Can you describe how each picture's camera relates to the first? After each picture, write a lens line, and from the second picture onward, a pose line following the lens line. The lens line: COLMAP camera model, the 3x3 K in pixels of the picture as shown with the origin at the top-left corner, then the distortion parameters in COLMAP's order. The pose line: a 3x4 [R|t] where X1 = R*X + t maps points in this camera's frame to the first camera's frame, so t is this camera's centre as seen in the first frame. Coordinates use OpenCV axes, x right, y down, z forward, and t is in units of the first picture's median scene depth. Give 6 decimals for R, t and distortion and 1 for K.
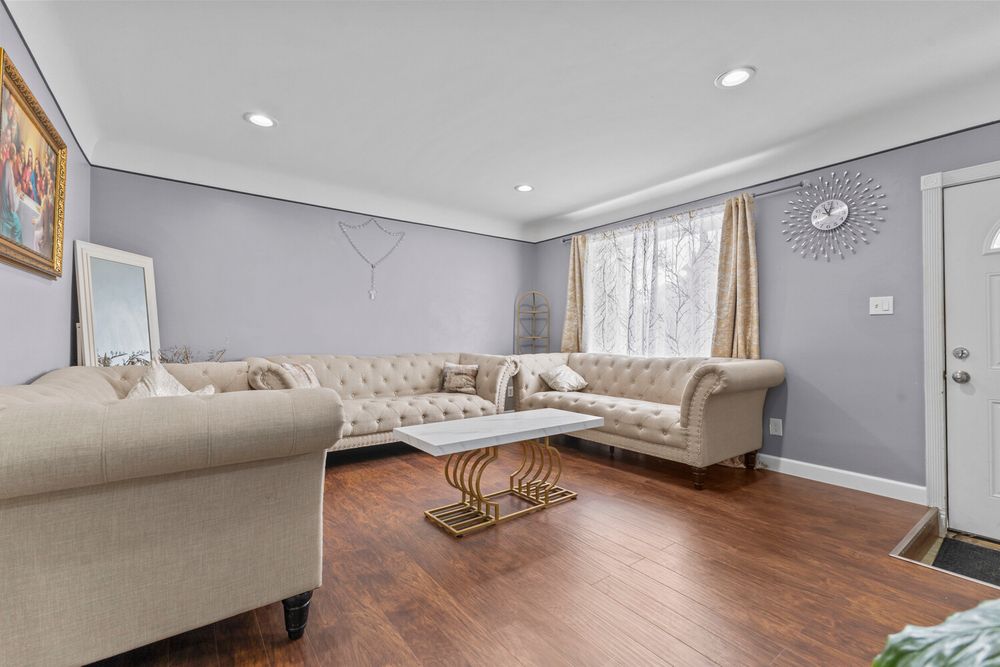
lens RADIAL K [[430.0, 0, 496.2], [0, 430.0, 331.9], [0, 0, 1]] dist [0.004263, -0.000288]
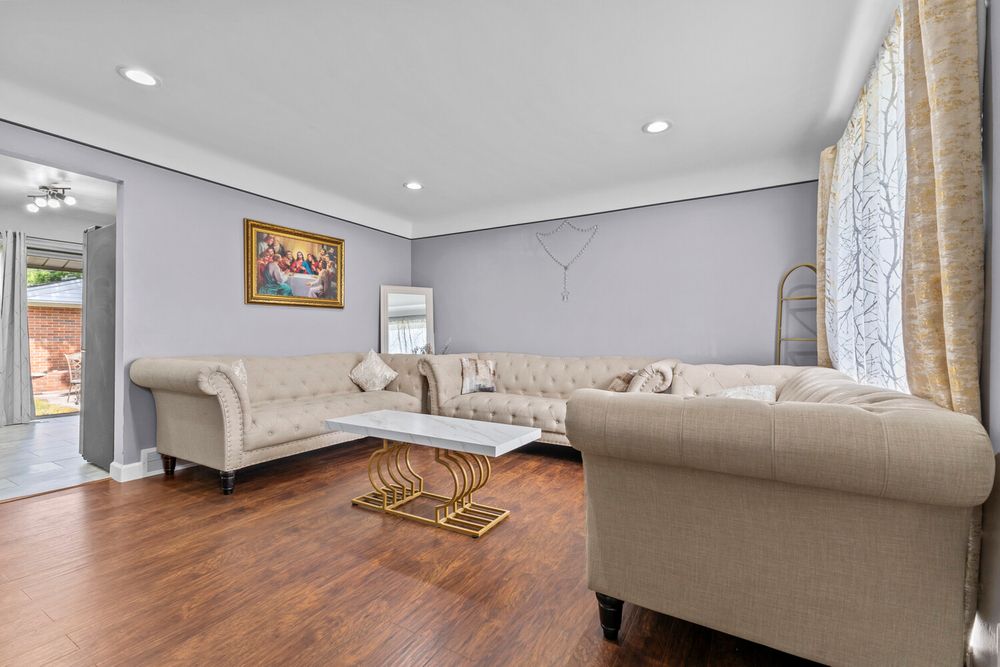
lens RADIAL K [[430.0, 0, 494.5], [0, 430.0, 342.5], [0, 0, 1]] dist [0.004263, -0.000288]
pose [[0.394782, 0.008159, -0.918739, 0.818854], [0.006077, 0.999915, 0.011492, 0.013371], [0.918755, -0.010120, 0.394699, 0.633215]]
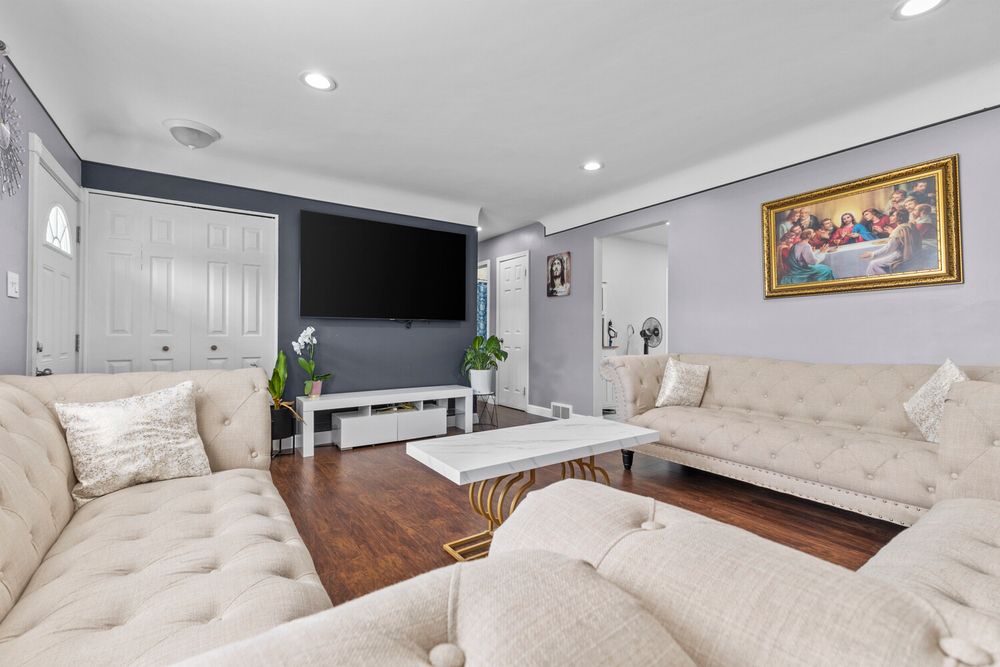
lens RADIAL K [[430.0, 0, 506.2], [0, 430.0, 329.9], [0, 0, 1]] dist [0.004263, -0.000288]
pose [[-0.999944, -0.008739, 0.005983, 0.073035], [-0.008903, 0.999566, -0.028074, 0.026958], [-0.005735, -0.028126, -0.999588, 1.537536]]
